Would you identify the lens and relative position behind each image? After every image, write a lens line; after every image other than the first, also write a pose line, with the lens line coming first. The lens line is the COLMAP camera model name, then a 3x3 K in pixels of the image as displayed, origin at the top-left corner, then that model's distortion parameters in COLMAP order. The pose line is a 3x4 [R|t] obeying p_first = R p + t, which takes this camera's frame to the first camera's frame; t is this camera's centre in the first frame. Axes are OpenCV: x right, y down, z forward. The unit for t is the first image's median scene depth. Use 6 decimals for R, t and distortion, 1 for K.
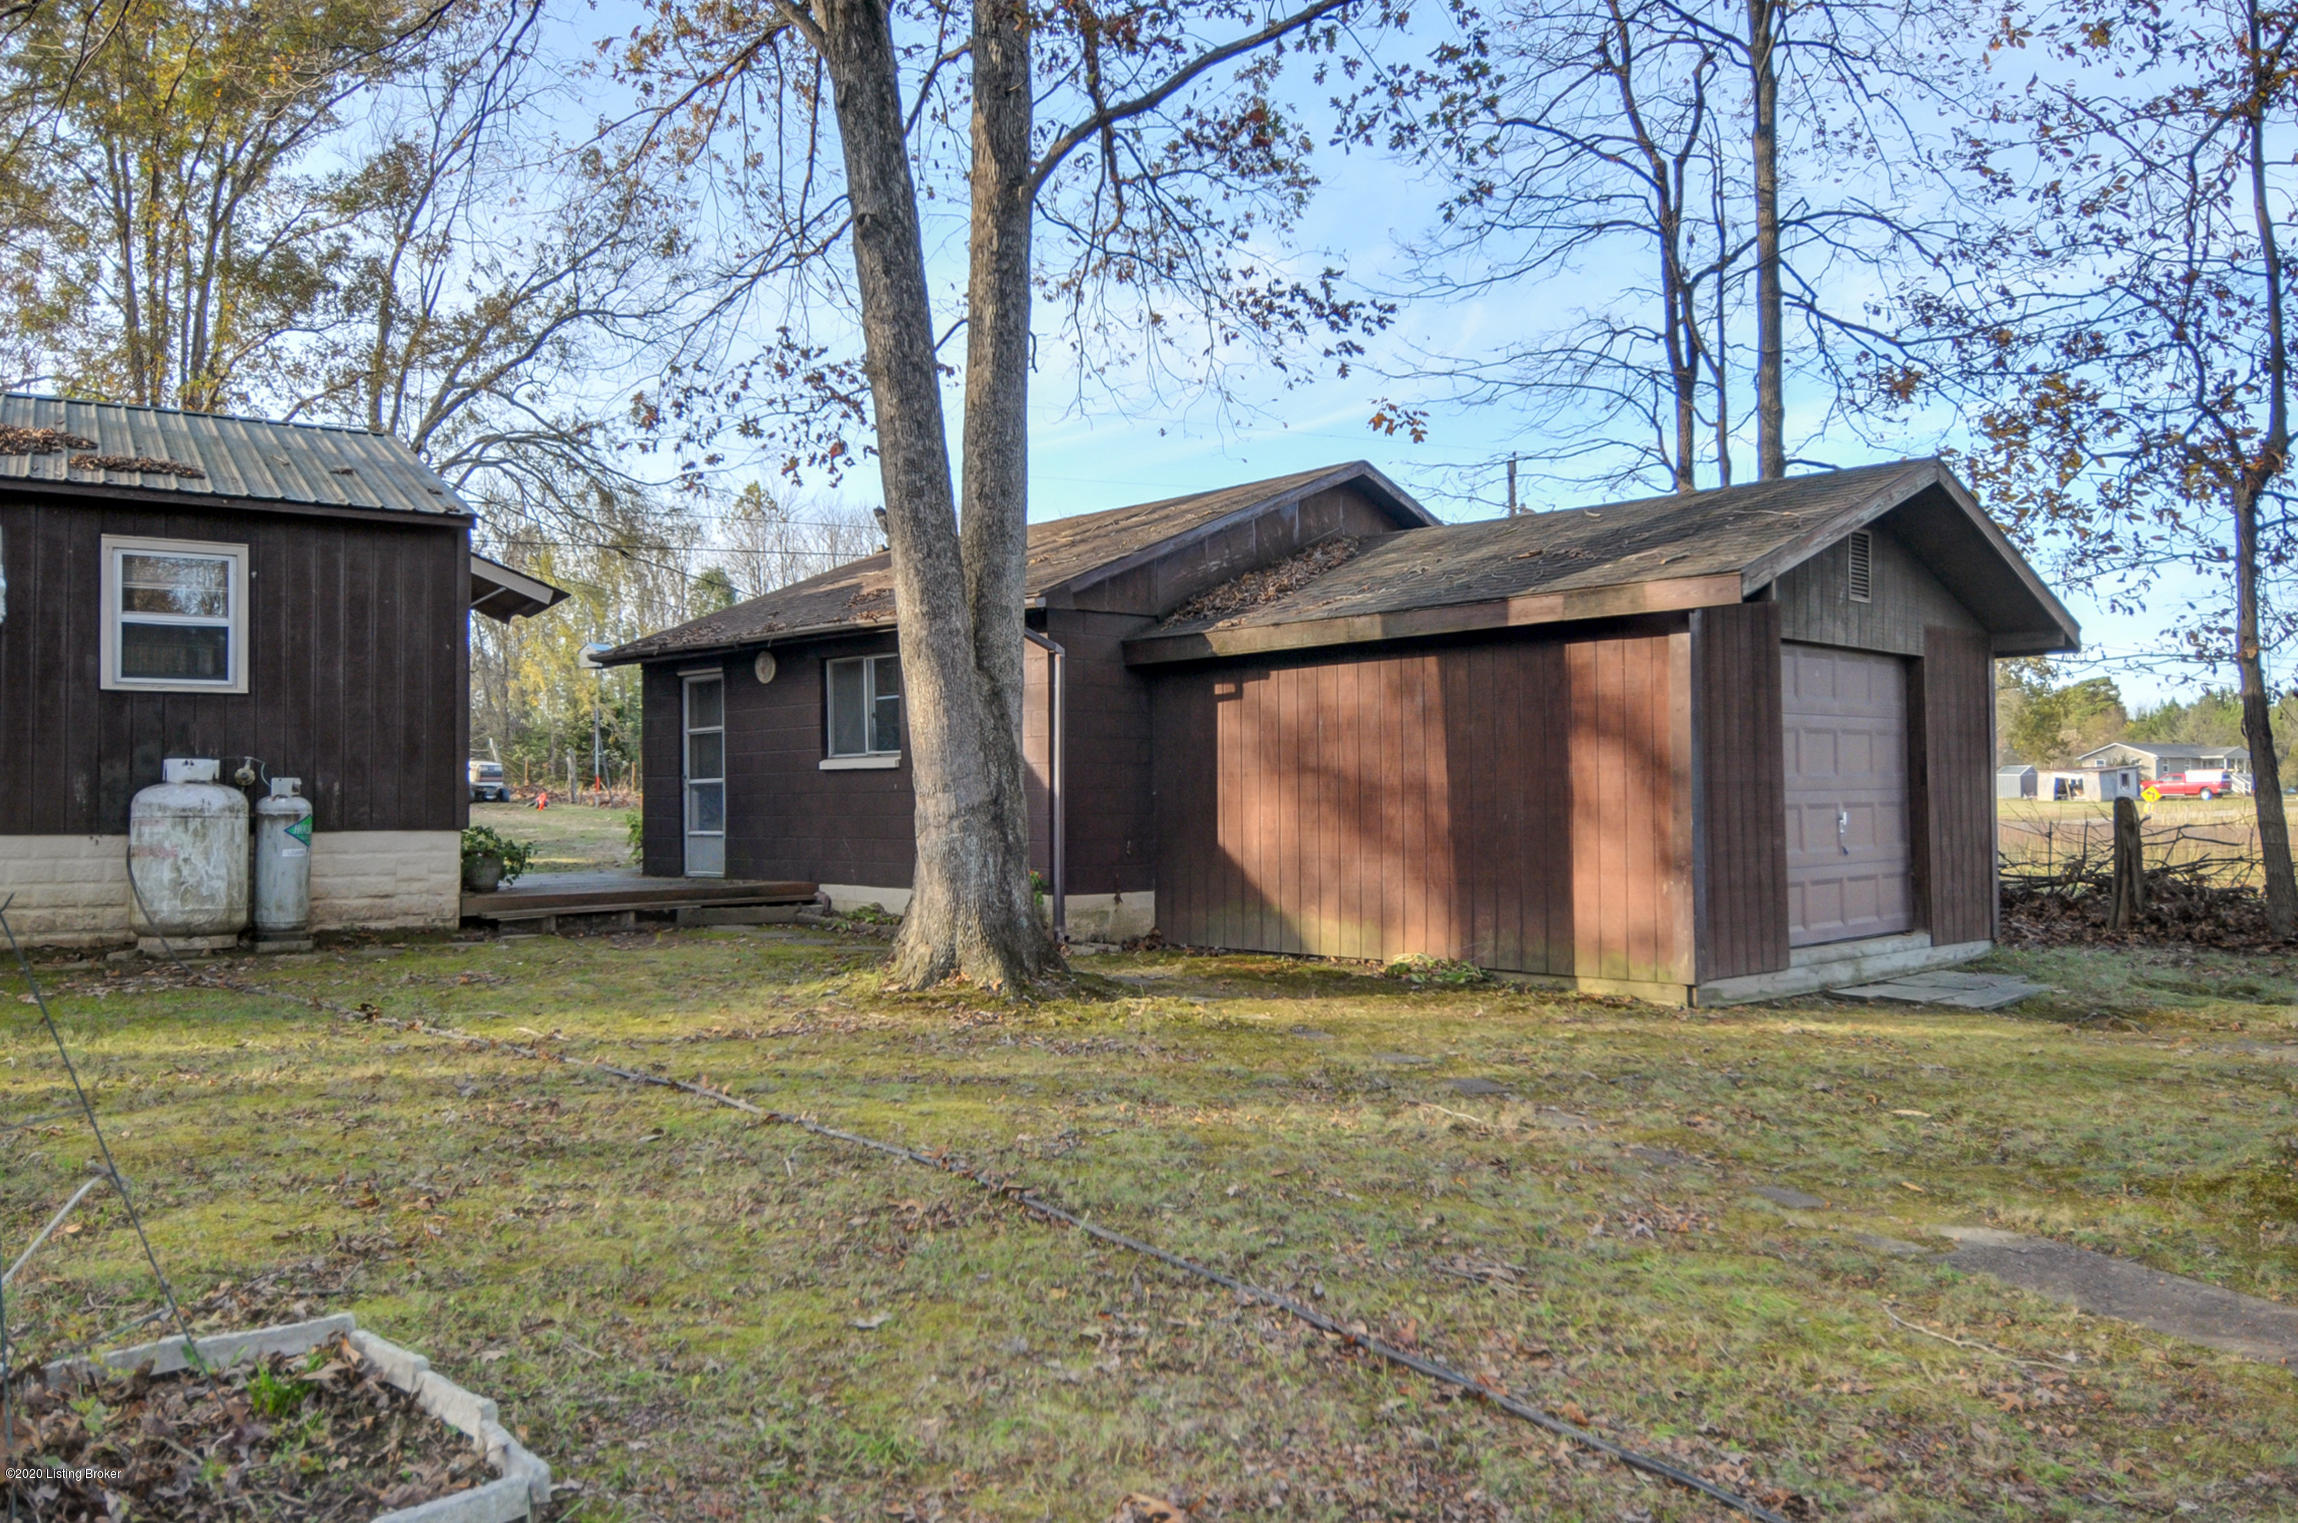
lens RADIAL K [[1136.5, 0, 1149.1], [0, 1136.5, 814.8], [0, 0, 1]] dist [-0.002528, -0.000897]
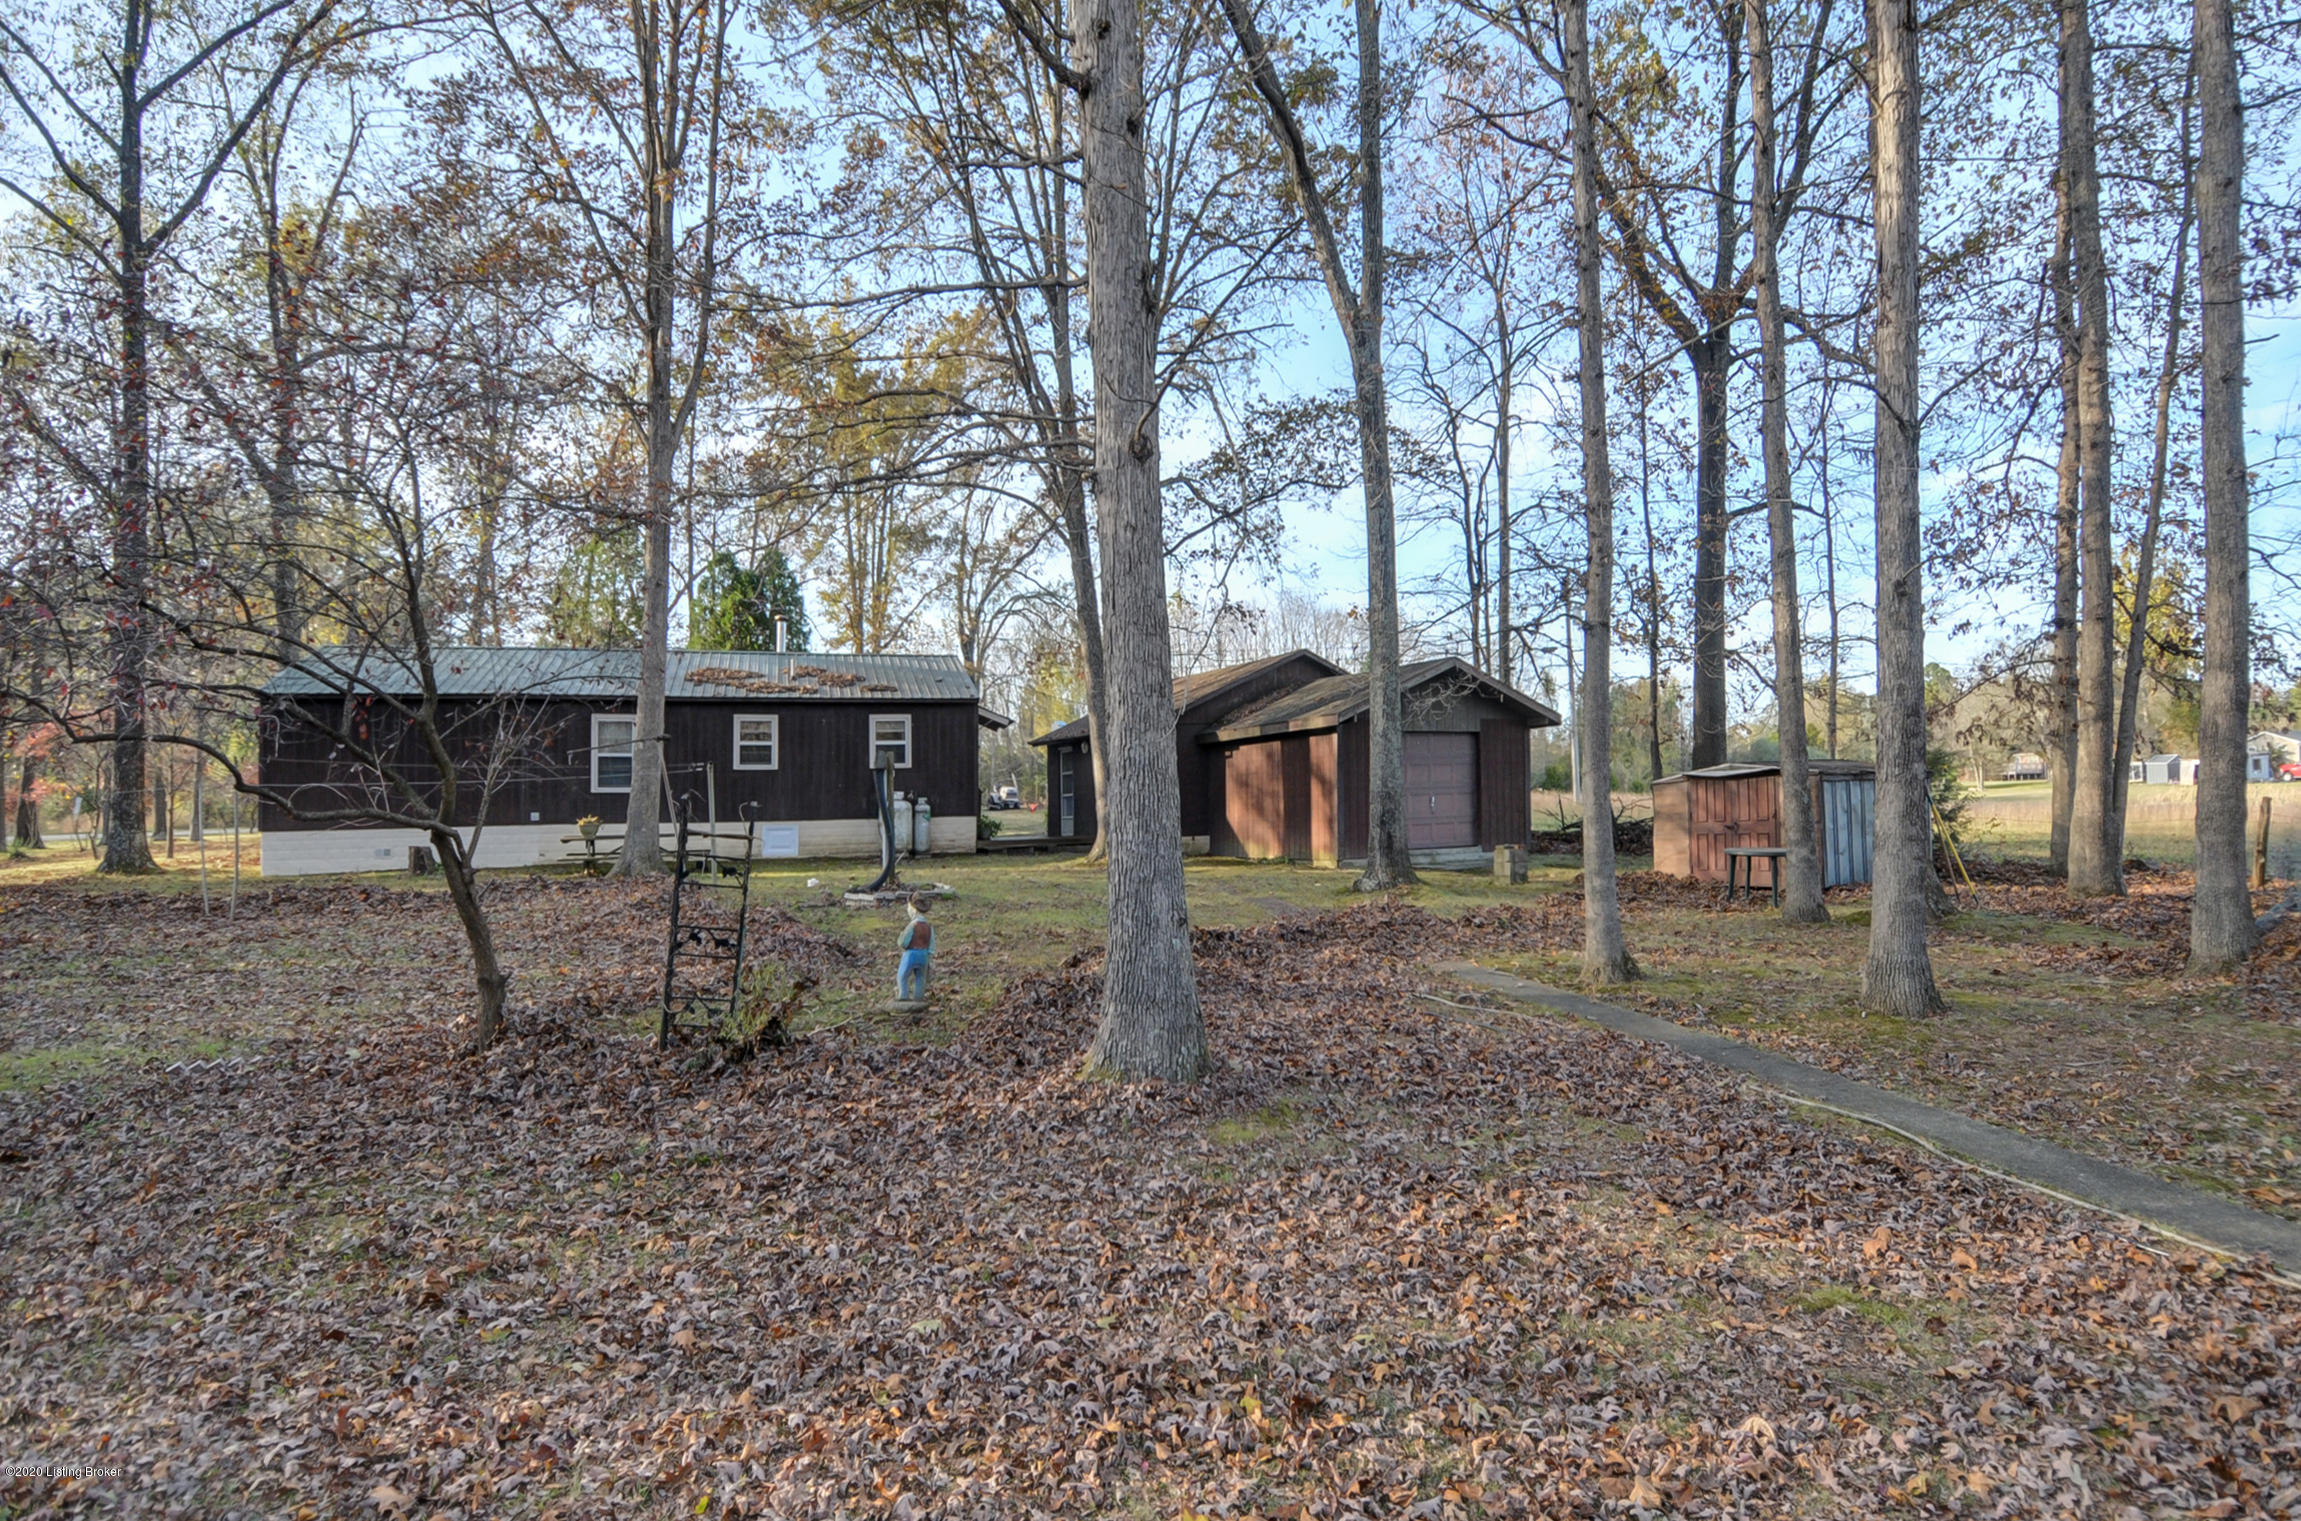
lens RADIAL K [[1222.0, 0, 1161.9], [0, 1222.0, 751.6], [0, 0, 1]] dist [-0.000804, -0.000152]
pose [[0.900318, -0.039155, -0.433467, 1.003027], [0.013039, 0.997925, -0.063059, 0.048013], [0.435037, 0.051121, 0.898960, -1.353617]]
